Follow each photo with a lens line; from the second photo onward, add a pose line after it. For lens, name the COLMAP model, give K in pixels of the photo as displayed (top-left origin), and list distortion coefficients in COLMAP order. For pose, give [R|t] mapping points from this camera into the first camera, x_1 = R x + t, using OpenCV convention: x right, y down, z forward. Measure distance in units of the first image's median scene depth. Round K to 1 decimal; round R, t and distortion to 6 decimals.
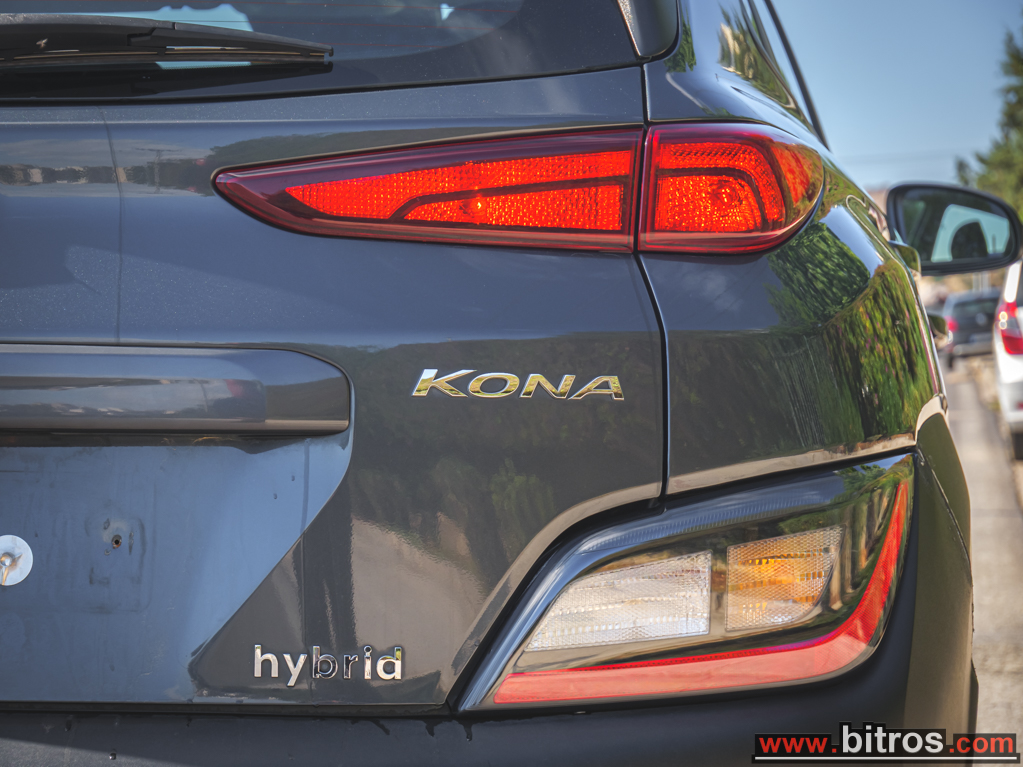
lens RADIAL K [[3427.5, 0, 510.6], [0, 3427.5, 383.0], [0, 0, 1]] dist [-0.058963, 0.000000]
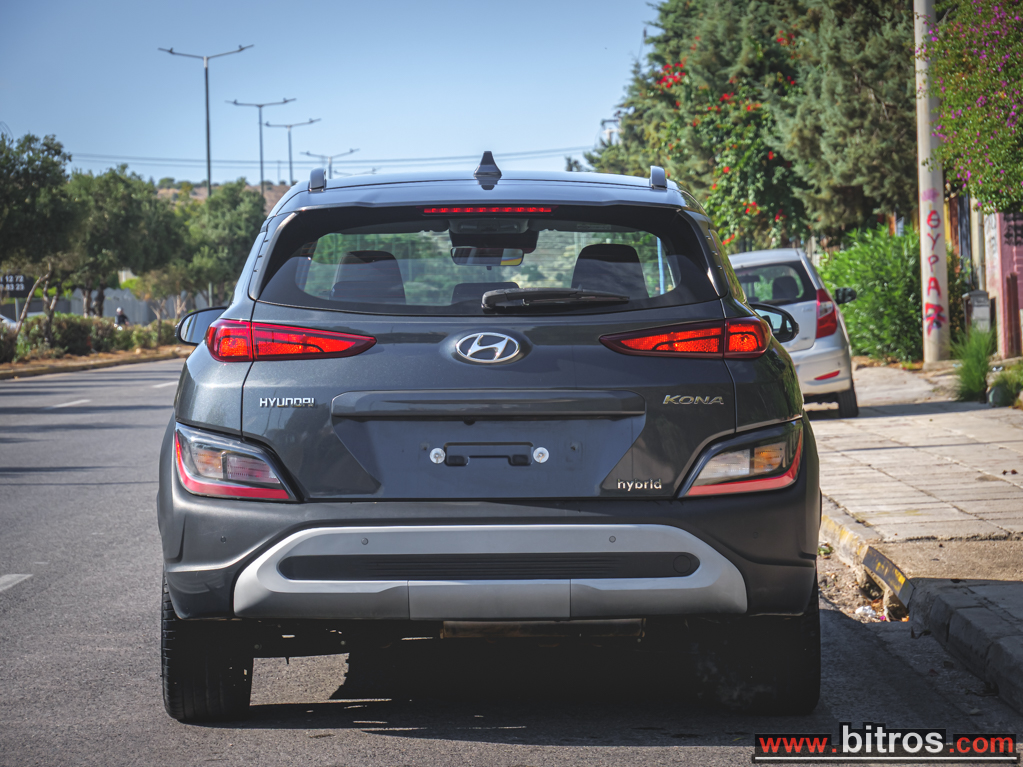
lens RADIAL K [[3553.7, 0, 511.8], [0, 3553.7, 383.0], [0, 0, 1]] dist [-0.003219, 0.000000]
pose [[0.992818, -0.014014, 0.118810, -0.573535], [0.013877, 0.999902, 0.001983, -0.024898], [-0.118826, -0.000320, 0.992915, -2.371013]]
